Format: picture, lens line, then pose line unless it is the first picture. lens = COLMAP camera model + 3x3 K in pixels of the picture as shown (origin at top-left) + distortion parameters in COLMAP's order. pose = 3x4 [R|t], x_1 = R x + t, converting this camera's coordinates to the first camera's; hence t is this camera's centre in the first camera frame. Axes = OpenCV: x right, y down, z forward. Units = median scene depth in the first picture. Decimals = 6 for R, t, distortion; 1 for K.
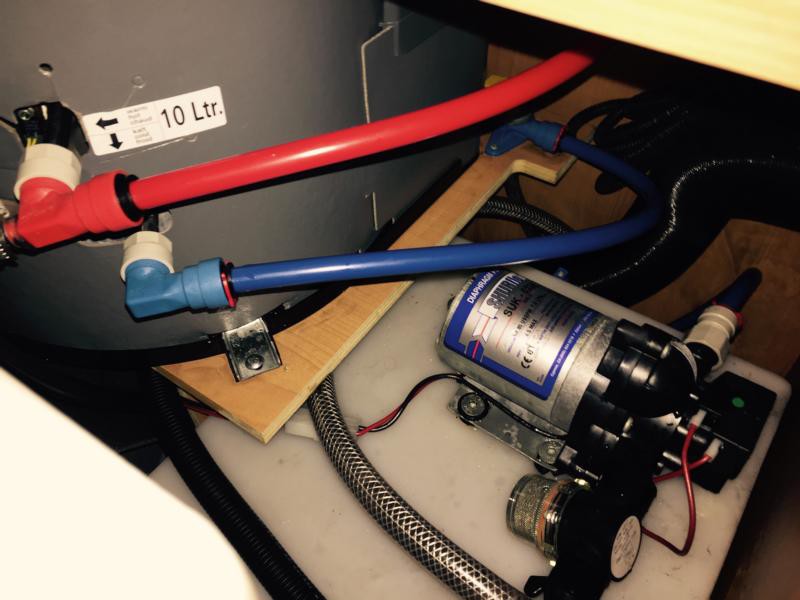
lens RADIAL K [[693.0, 0, 399.2], [0, 693.0, 290.7], [0, 0, 1]] dist [0.113552, -0.203666]
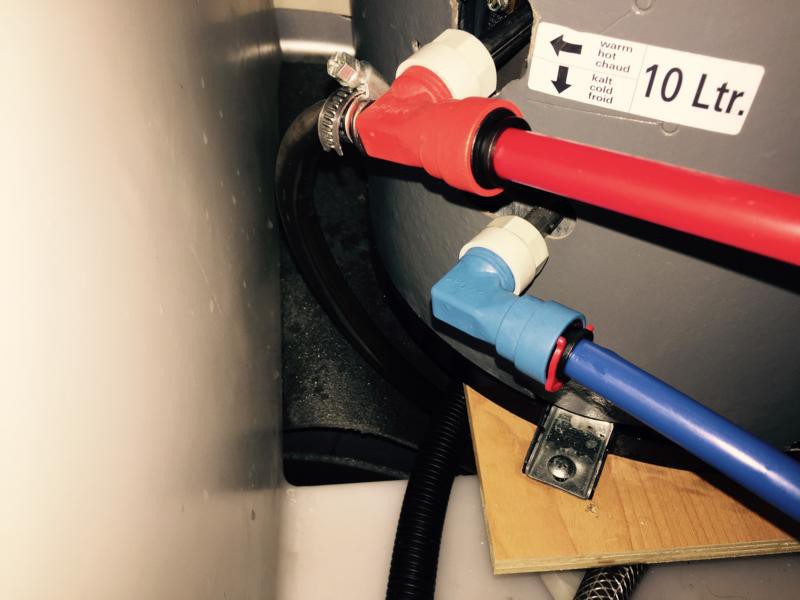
lens RADIAL K [[693.0, 0, 399.2], [0, 693.0, 290.7], [0, 0, 1]] dist [0.113552, -0.203666]
pose [[0.615346, 0.558519, -0.556243, -0.027664], [-0.575170, 0.800668, 0.167661, -0.076111], [0.539008, 0.216765, 0.813931, 0.420038]]
